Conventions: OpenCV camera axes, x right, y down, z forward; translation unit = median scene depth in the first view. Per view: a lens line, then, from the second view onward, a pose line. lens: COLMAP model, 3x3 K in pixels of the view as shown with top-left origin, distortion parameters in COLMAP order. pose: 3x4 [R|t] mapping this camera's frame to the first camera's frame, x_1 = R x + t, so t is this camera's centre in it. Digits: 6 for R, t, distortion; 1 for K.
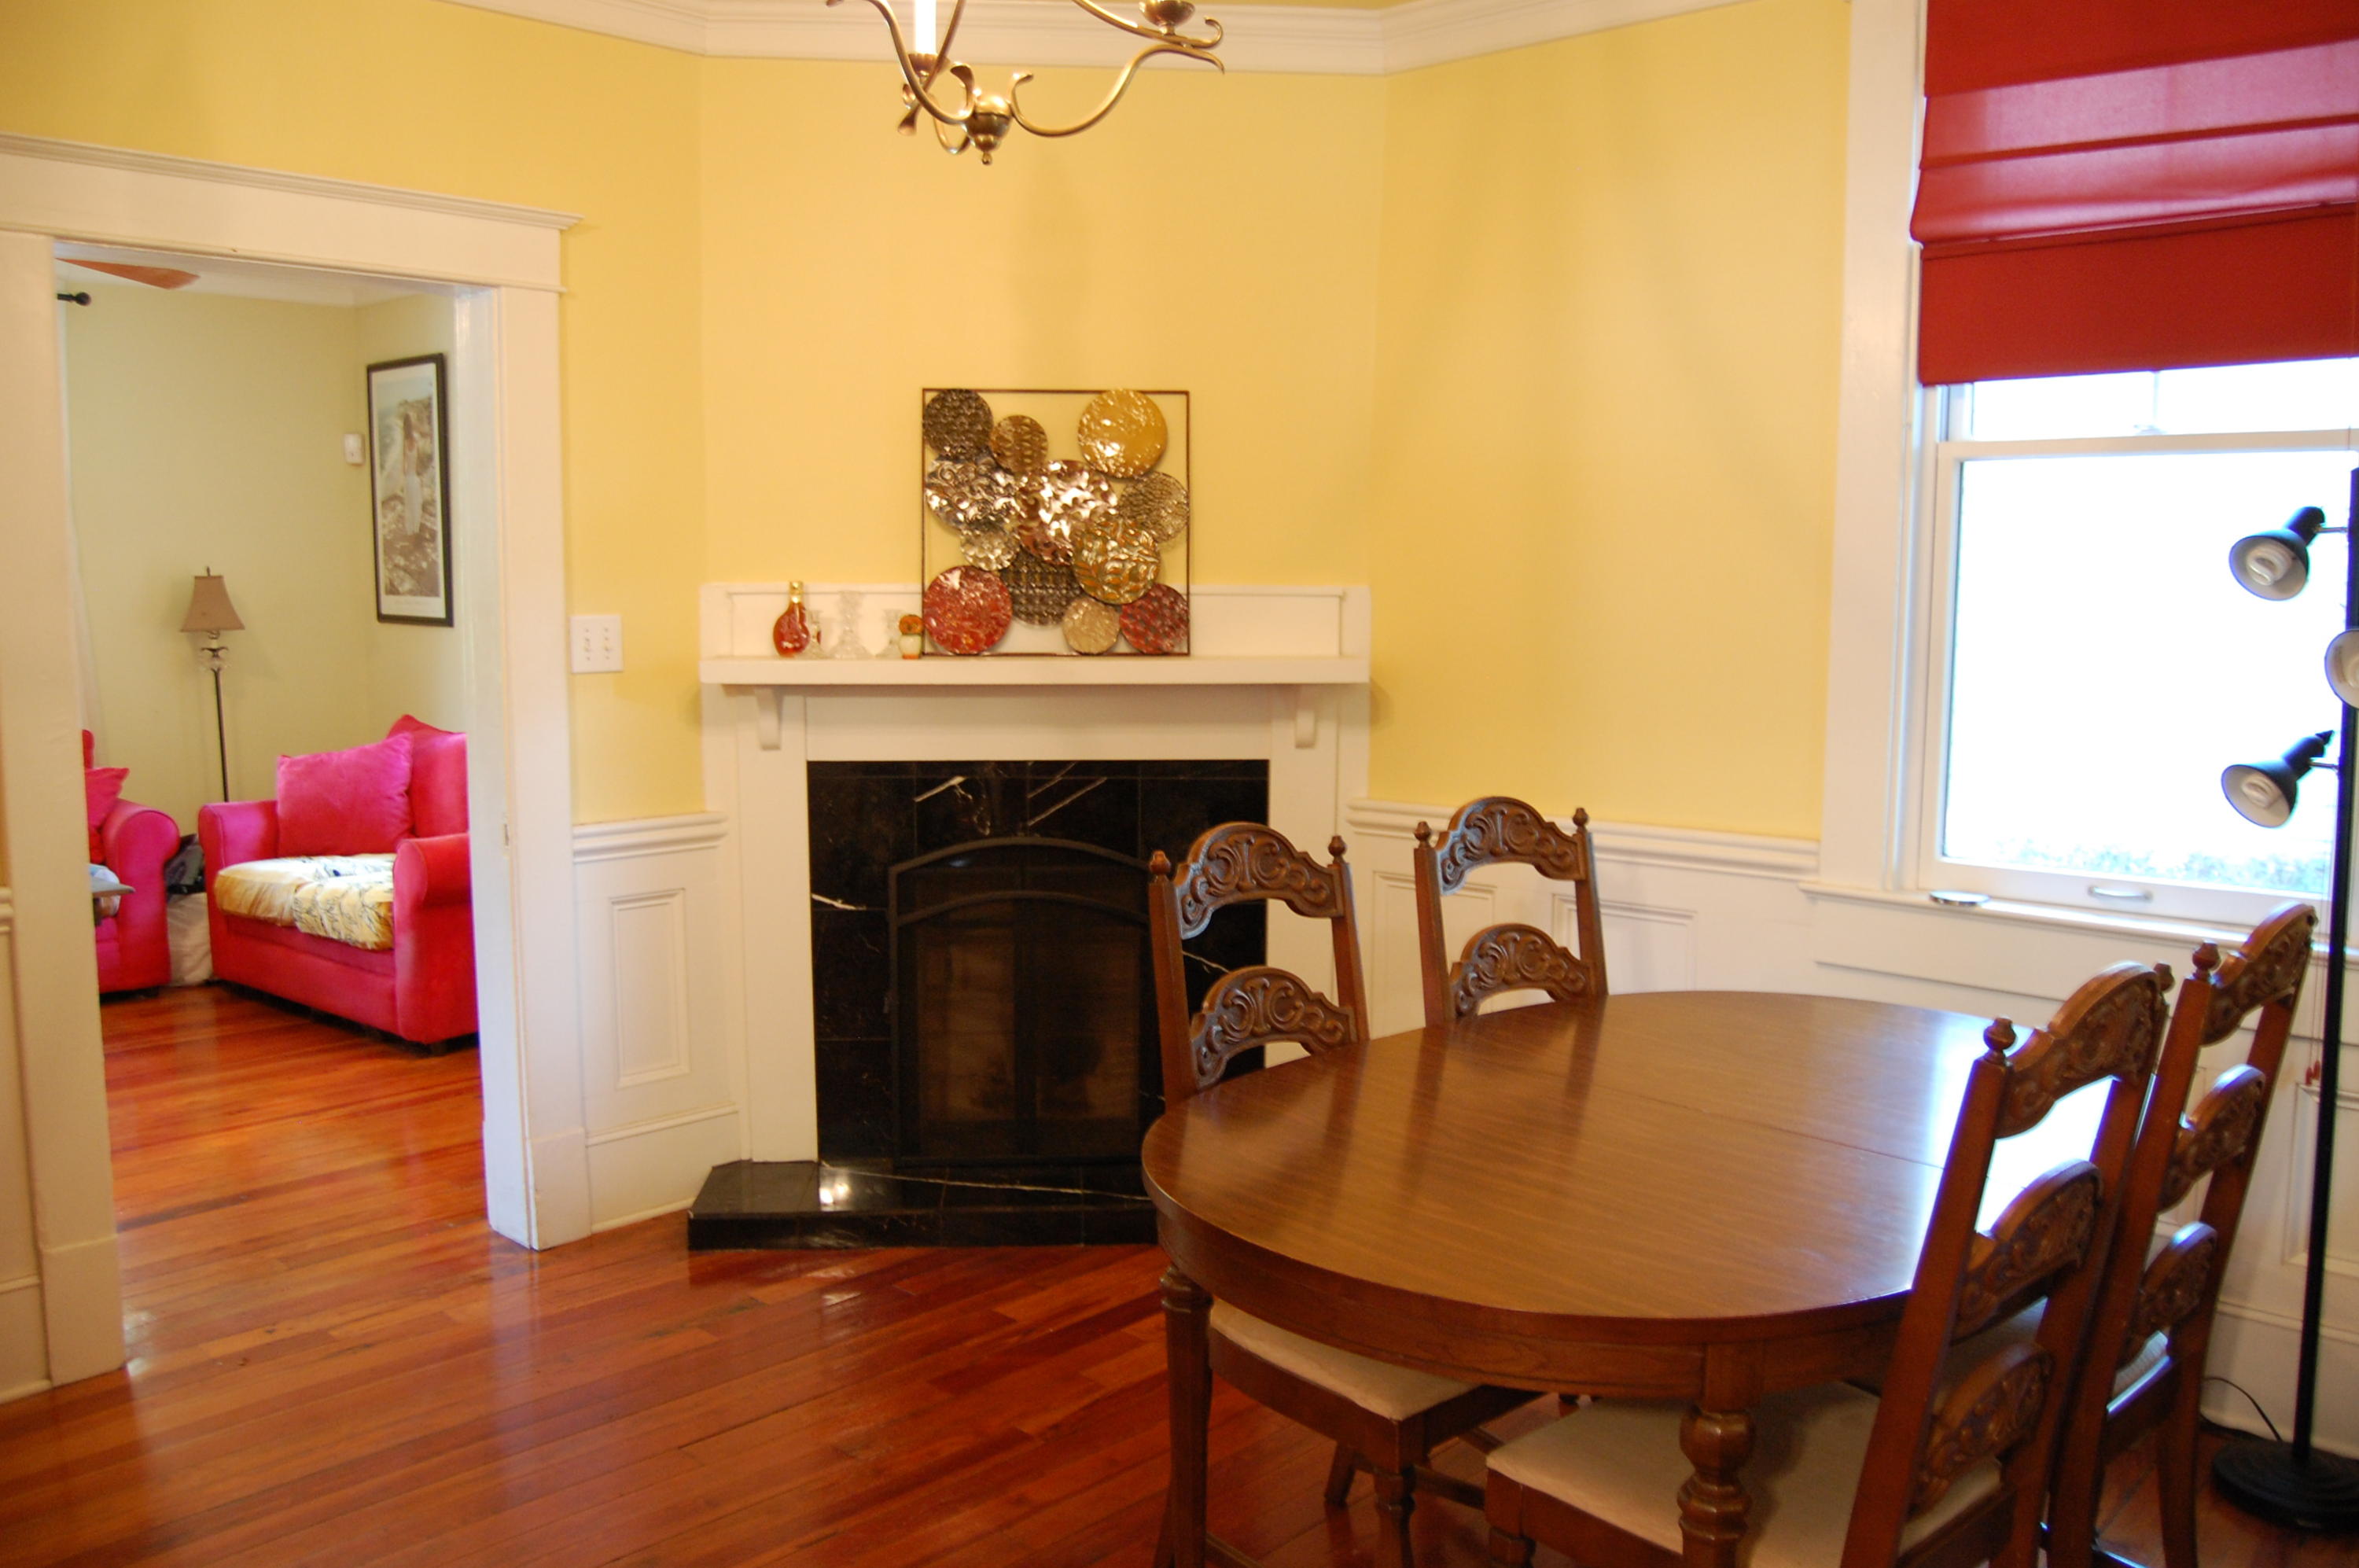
lens RADIAL K [[1865.8, 0, 1185.6], [0, 1865.8, 790.0], [0, 0, 1]] dist [-0.057333, 0.004665]
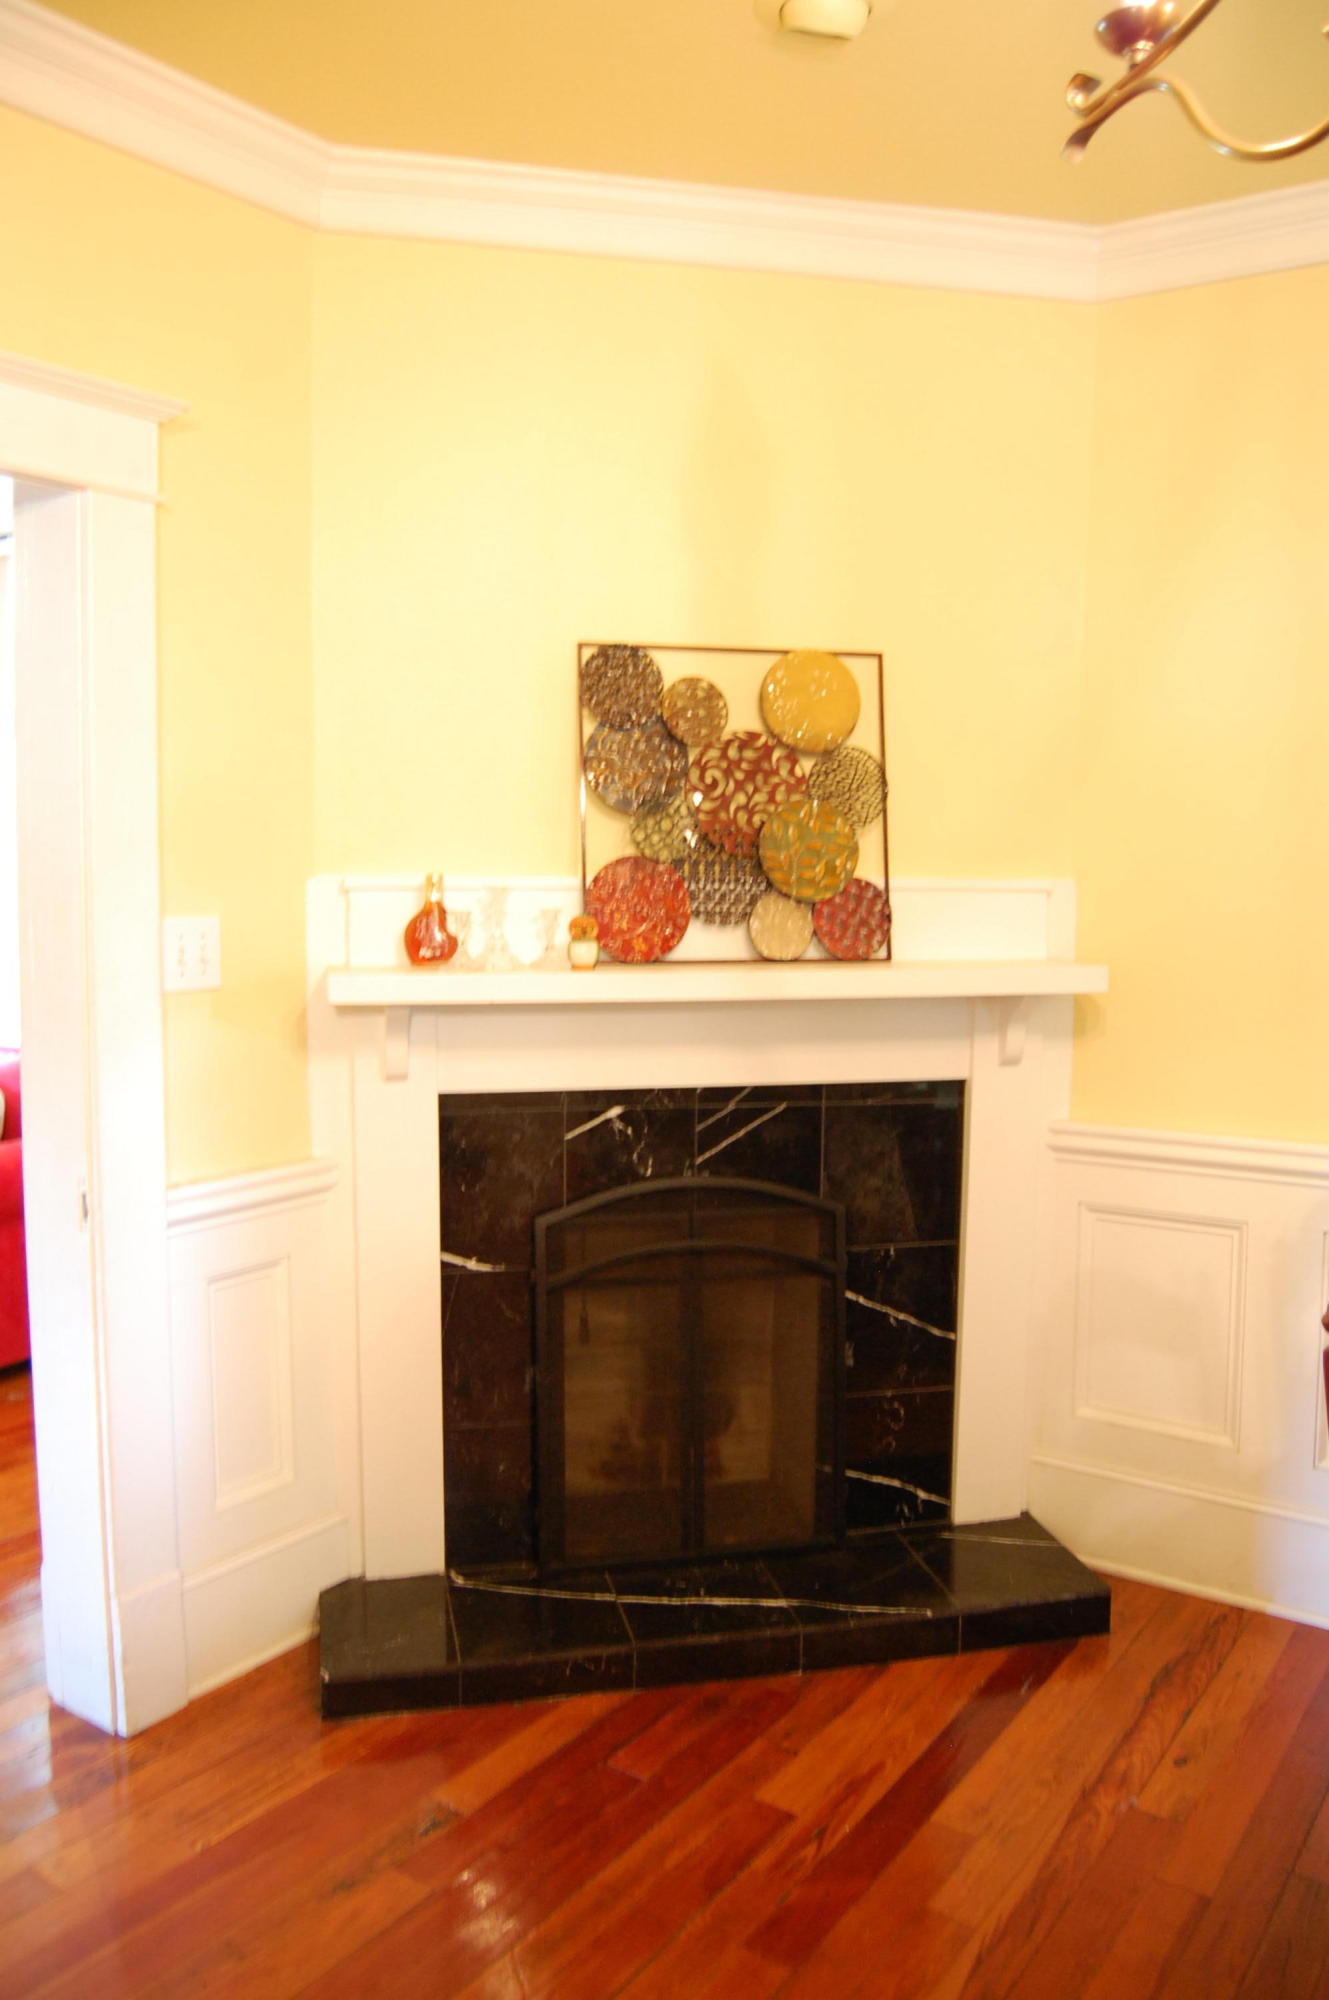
lens RADIAL K [[1581.9, 0, 658.6], [0, 1581.9, 997.0], [0, 0, 1]] dist [-0.057333, 0.004665]
pose [[0.990489, -0.011146, 0.137142, -0.204016], [0.014448, 0.999629, -0.023109, -0.040805], [-0.136833, 0.024870, 0.990282, 0.299247]]
